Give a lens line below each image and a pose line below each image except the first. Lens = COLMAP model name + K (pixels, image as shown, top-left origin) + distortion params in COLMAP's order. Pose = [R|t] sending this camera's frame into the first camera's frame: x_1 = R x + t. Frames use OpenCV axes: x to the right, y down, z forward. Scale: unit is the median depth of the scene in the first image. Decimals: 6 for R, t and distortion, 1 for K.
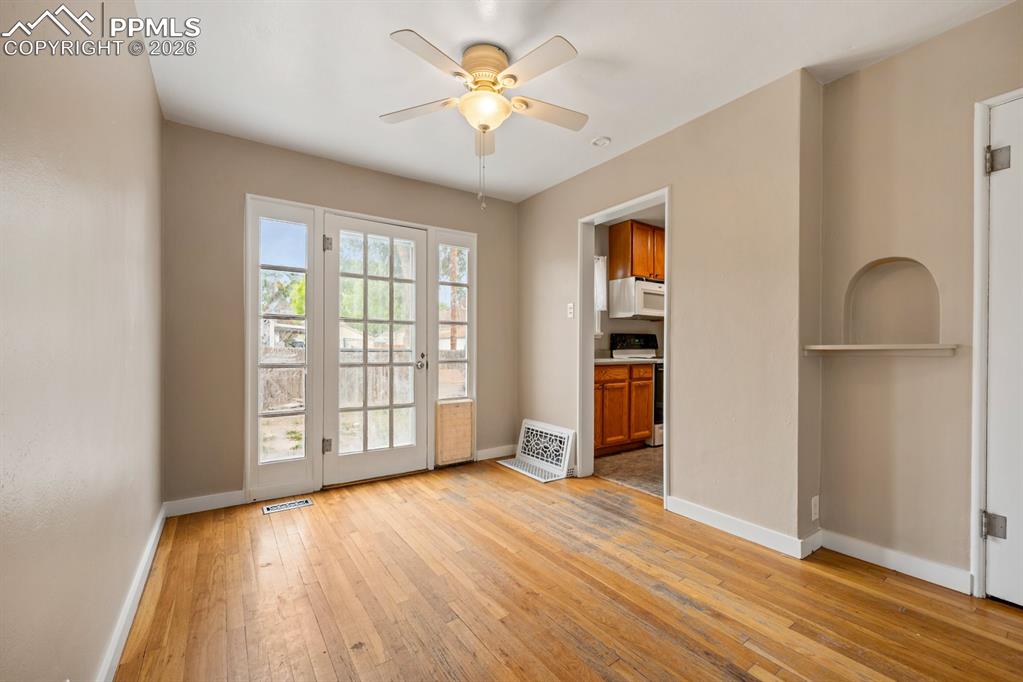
lens RADIAL K [[412.8, 0, 511.1], [0, 412.8, 343.5], [0, 0, 1]] dist [-0.000736, -0.000500]
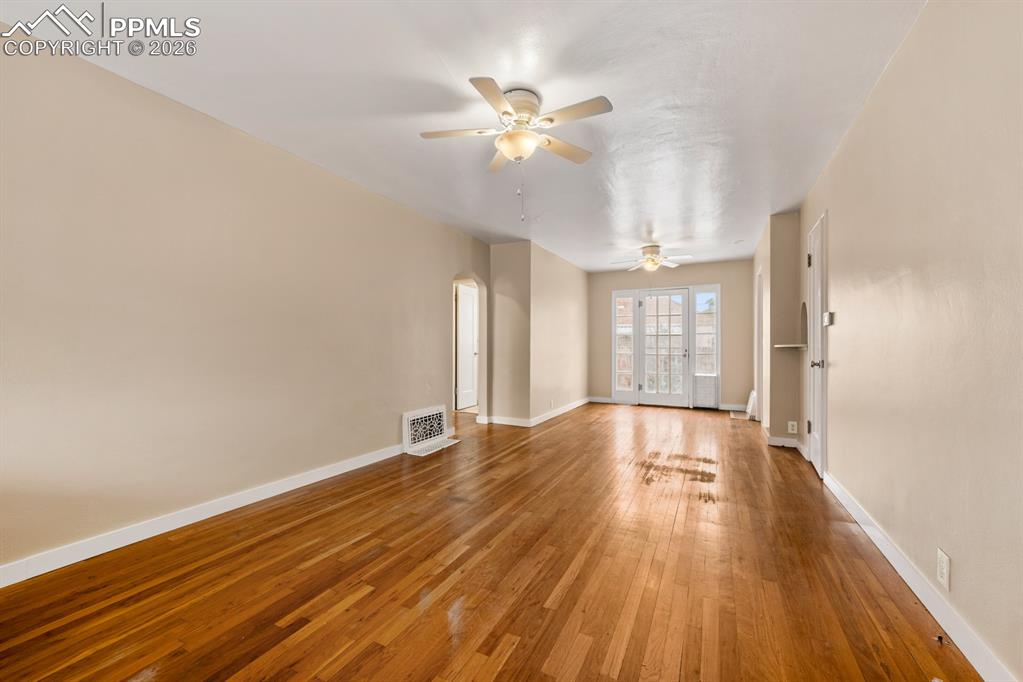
lens RADIAL K [[412.8, 0, 511.3], [0, 412.8, 343.2], [0, 0, 1]] dist [-0.000736, -0.000500]
pose [[0.480005, -0.008862, -0.877221, 1.391000], [0.006932, 0.999956, -0.006309, -0.002601], [0.877238, -0.003053, 0.480045, -0.874495]]
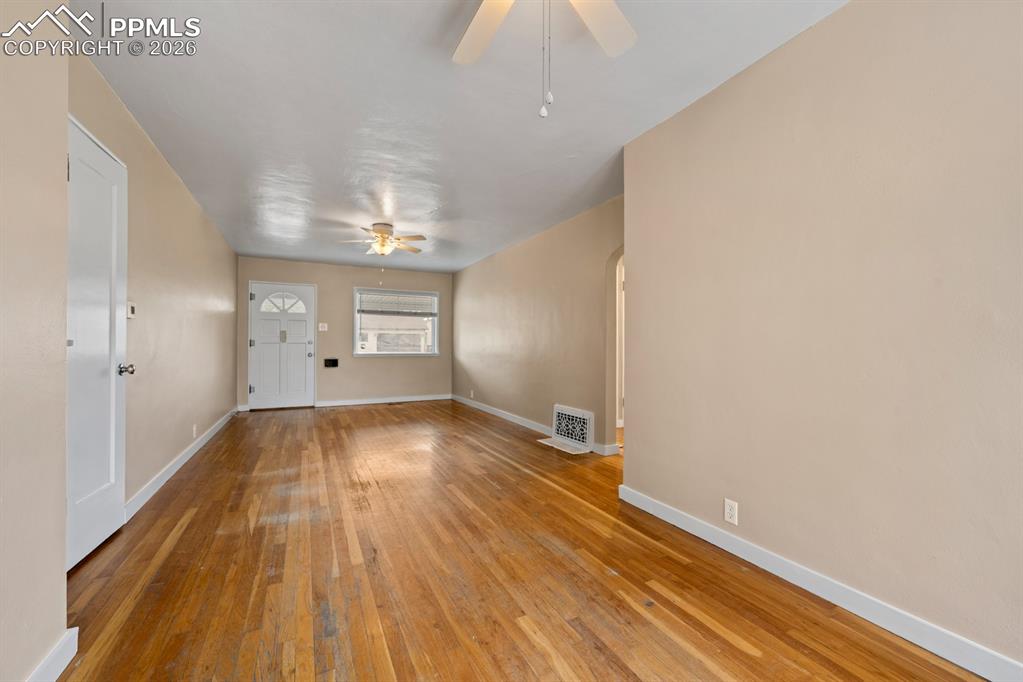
lens RADIAL K [[412.8, 0, 510.9], [0, 412.8, 341.5], [0, 0, 1]] dist [-0.000736, -0.000500]
pose [[-0.989376, -0.003206, 0.145345, -0.075582], [-0.006142, 0.999786, -0.019760, 0.011042], [-0.145251, -0.020443, -0.989184, 1.110093]]
